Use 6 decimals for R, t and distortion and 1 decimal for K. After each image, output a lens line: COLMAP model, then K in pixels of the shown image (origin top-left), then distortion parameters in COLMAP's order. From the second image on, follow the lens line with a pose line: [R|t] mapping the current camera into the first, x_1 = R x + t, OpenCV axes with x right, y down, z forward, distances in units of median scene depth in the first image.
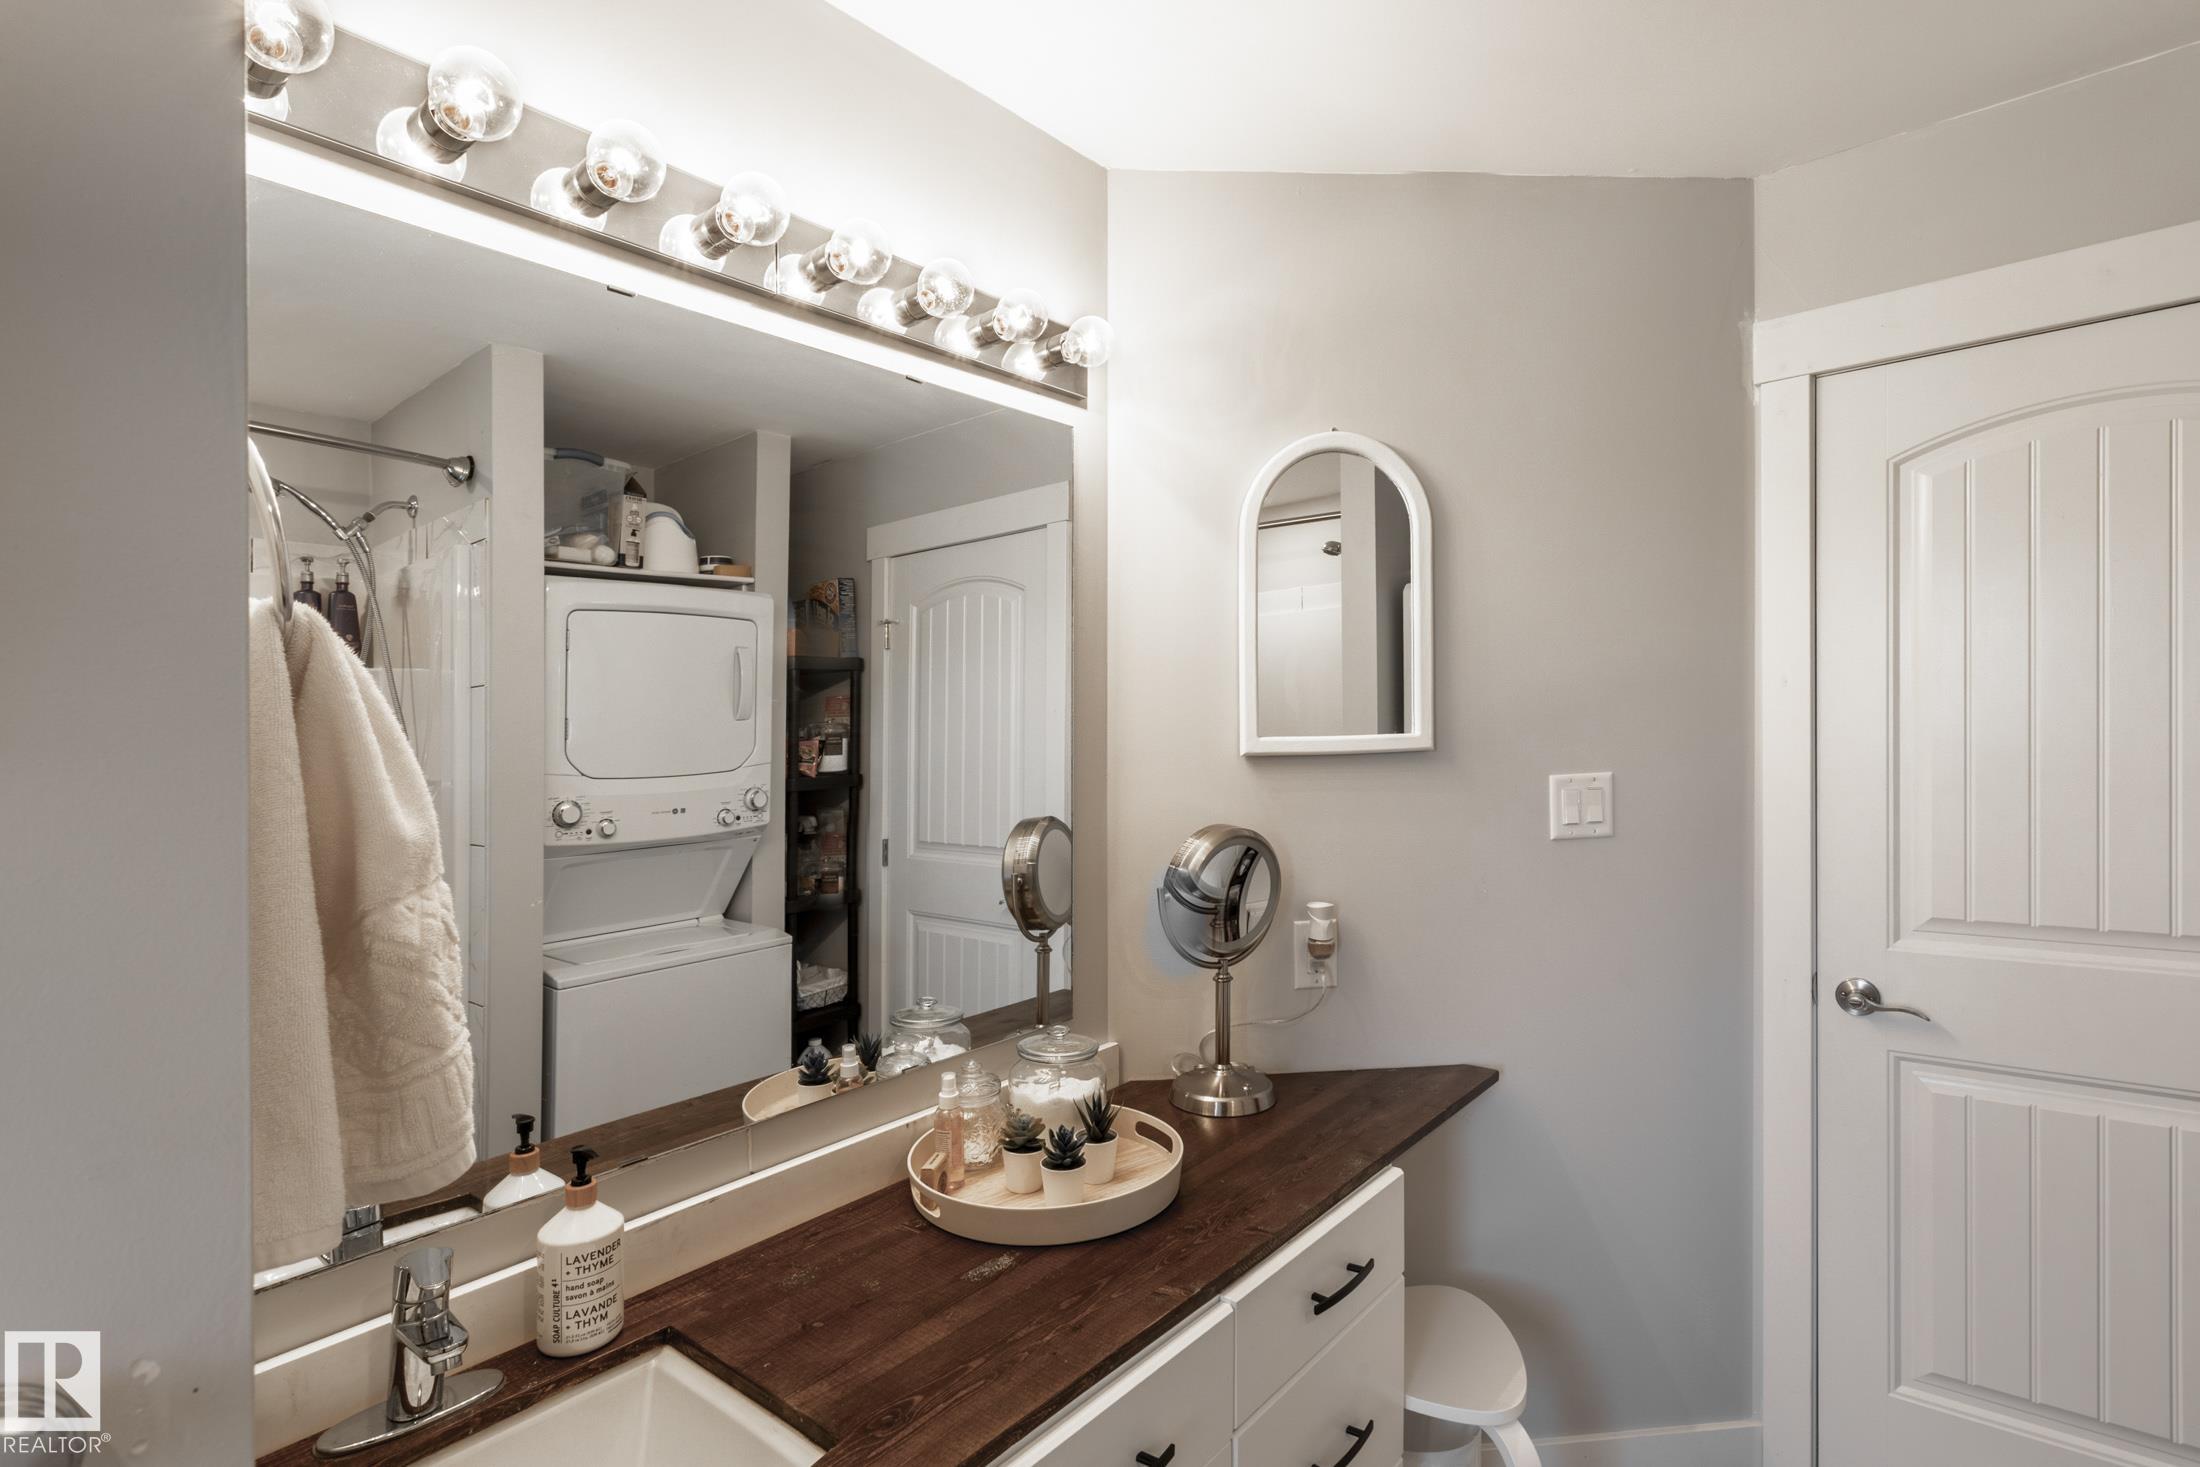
lens RADIAL K [[1063.6, 0, 1110.3], [0, 1063.6, 740.1], [0, 0, 1]] dist [0.000456, 0.005445]
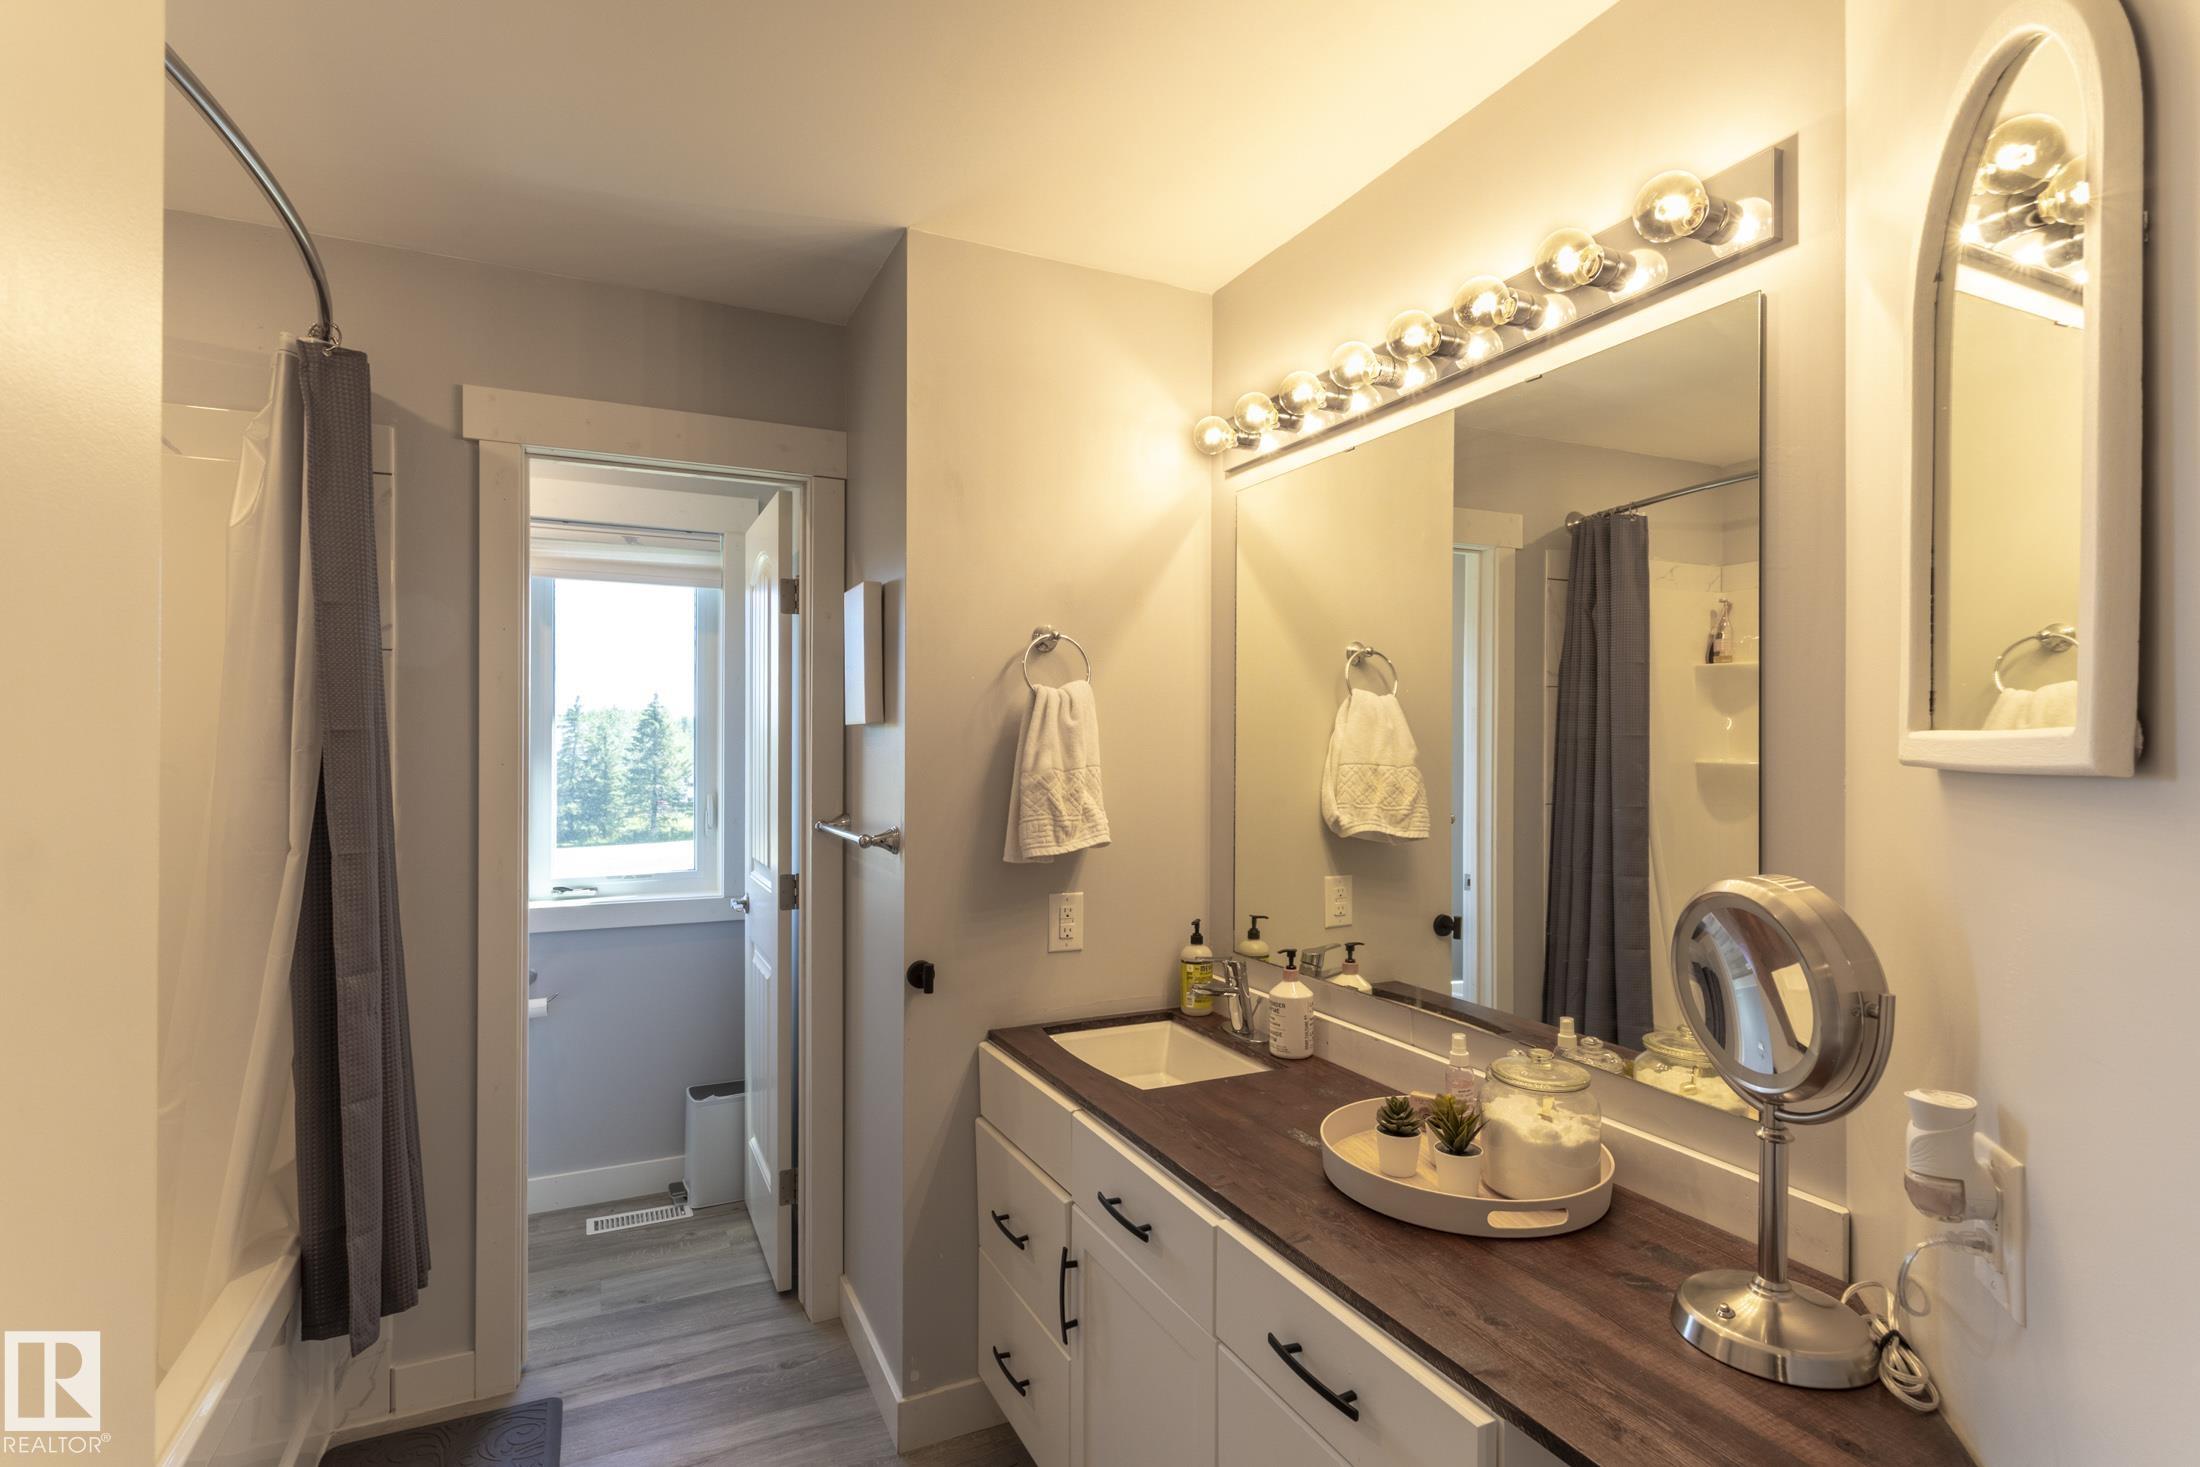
lens RADIAL K [[1063.6, 0, 1110.3], [0, 1063.6, 740.1], [0, 0, 1]] dist [0.000456, 0.005445]
pose [[-0.409032, 0.022402, -0.912245, 0.765494], [0.004644, 0.999737, 0.022468, -0.013701], [0.912508, 0.004954, -0.409028, 0.868352]]
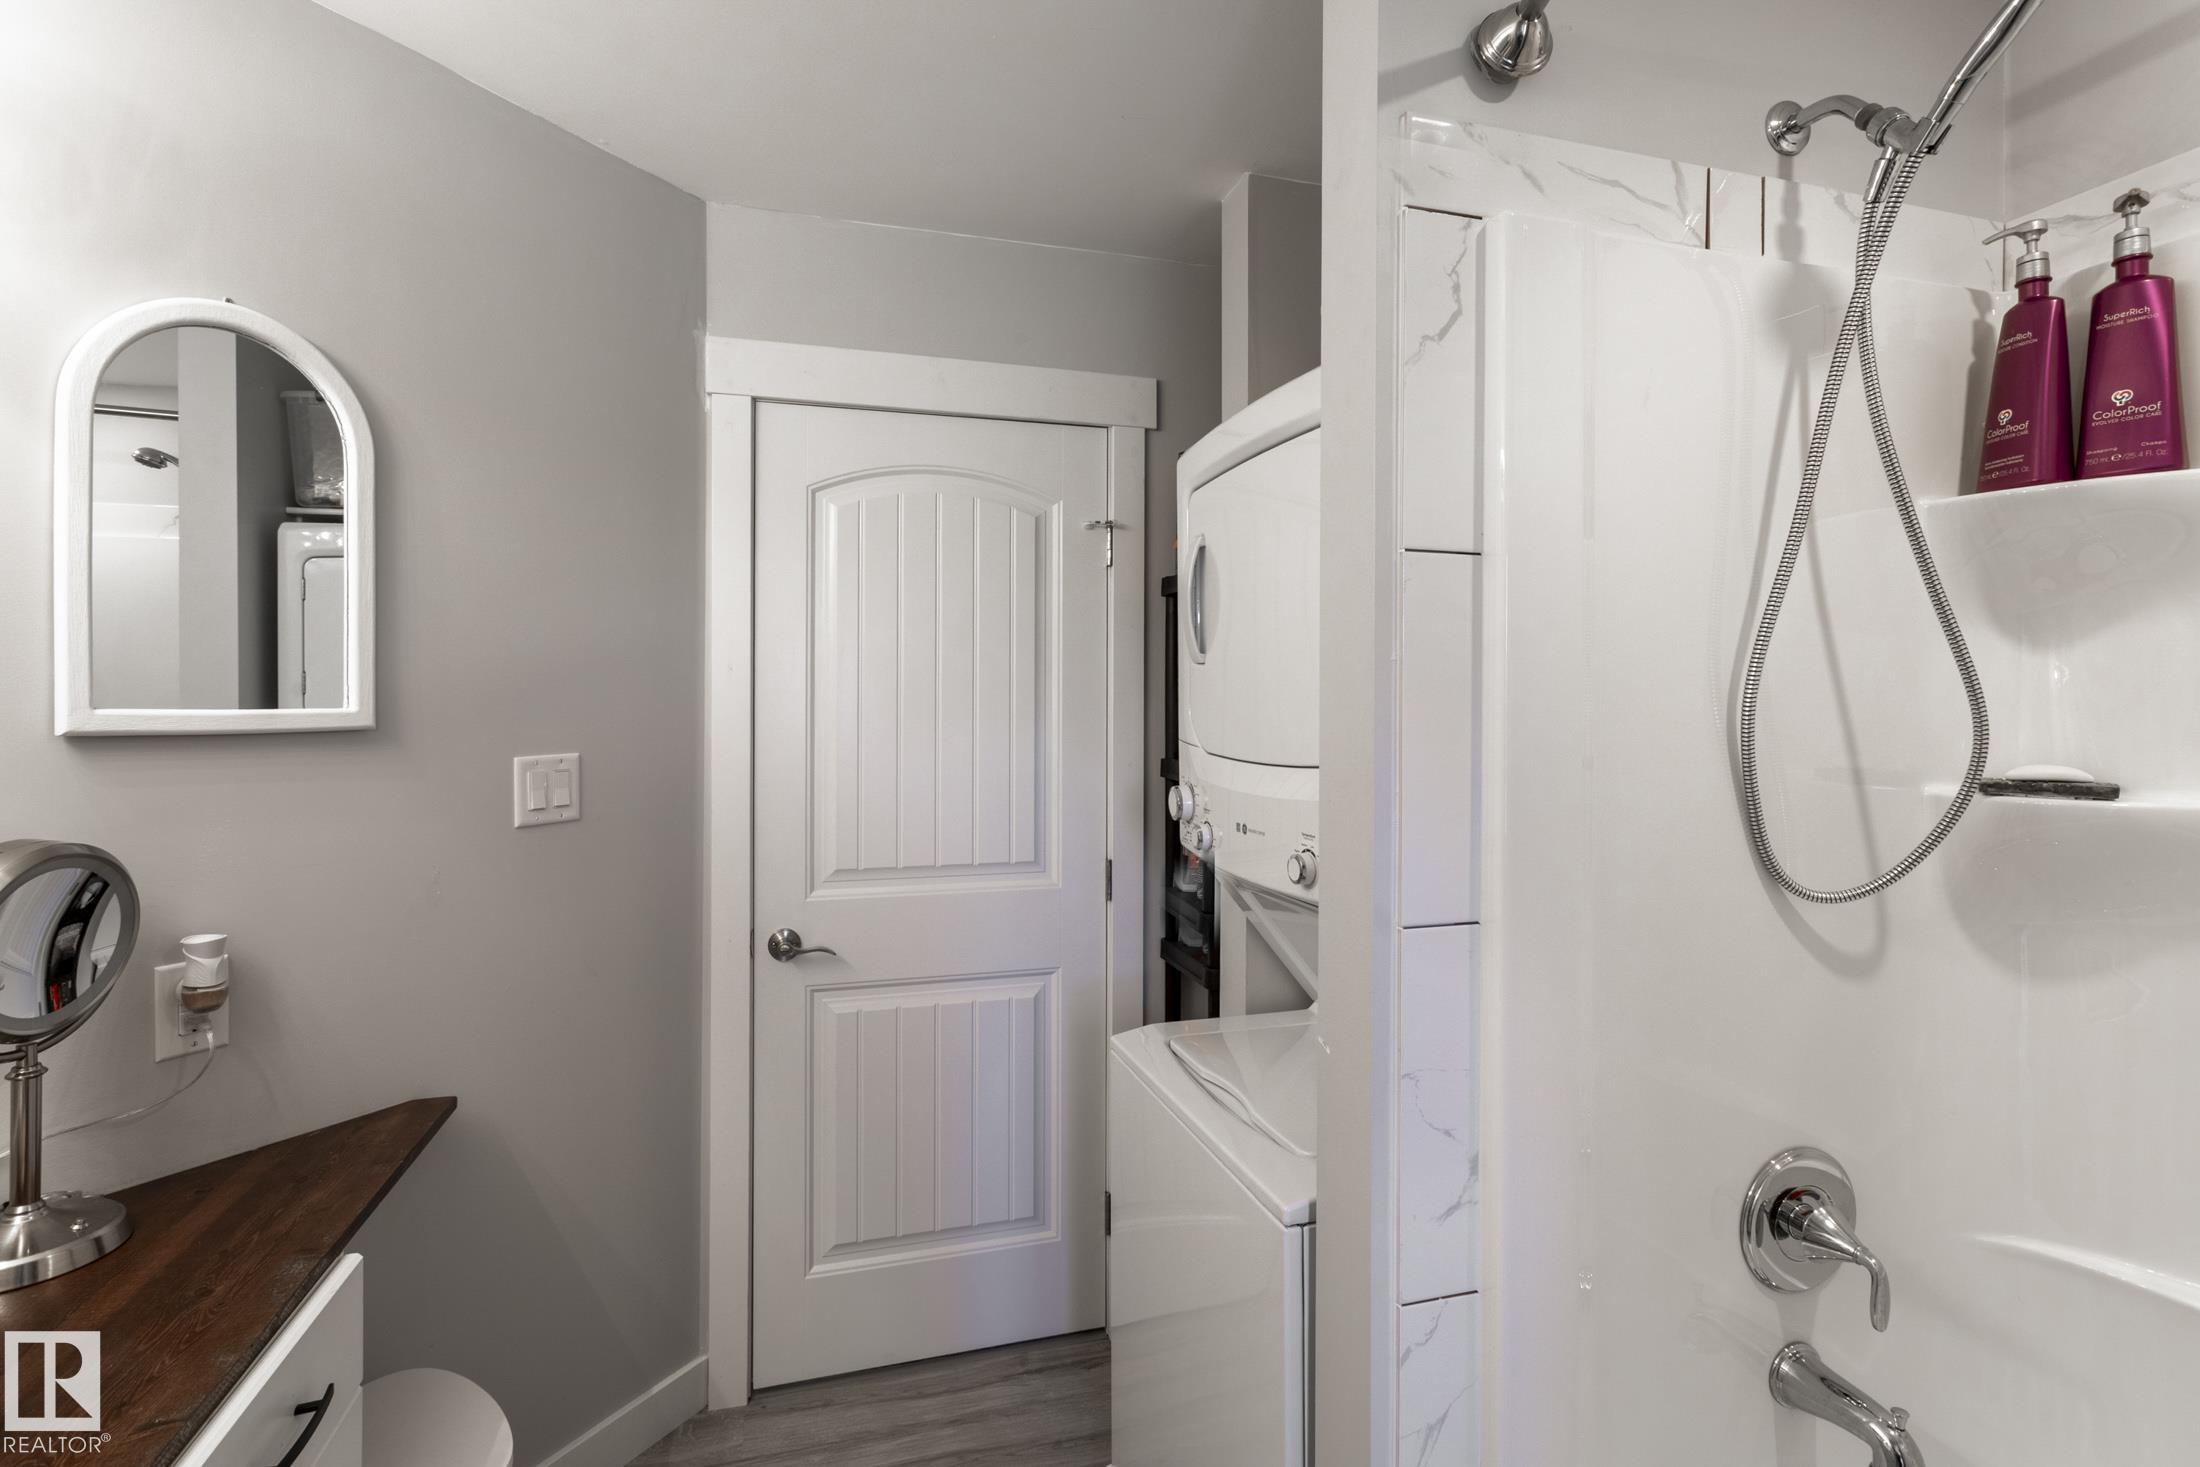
lens RADIAL K [[1058.5, 0, 1091.7], [0, 1058.5, 719.2], [0, 0, 1]] dist [-0.002482, 0.001930]
pose [[0.558015, 0.014537, 0.829704, -0.068520], [-0.010910, 0.999889, -0.010181, 0.004425], [-0.829759, -0.003371, 0.558111, 0.085694]]
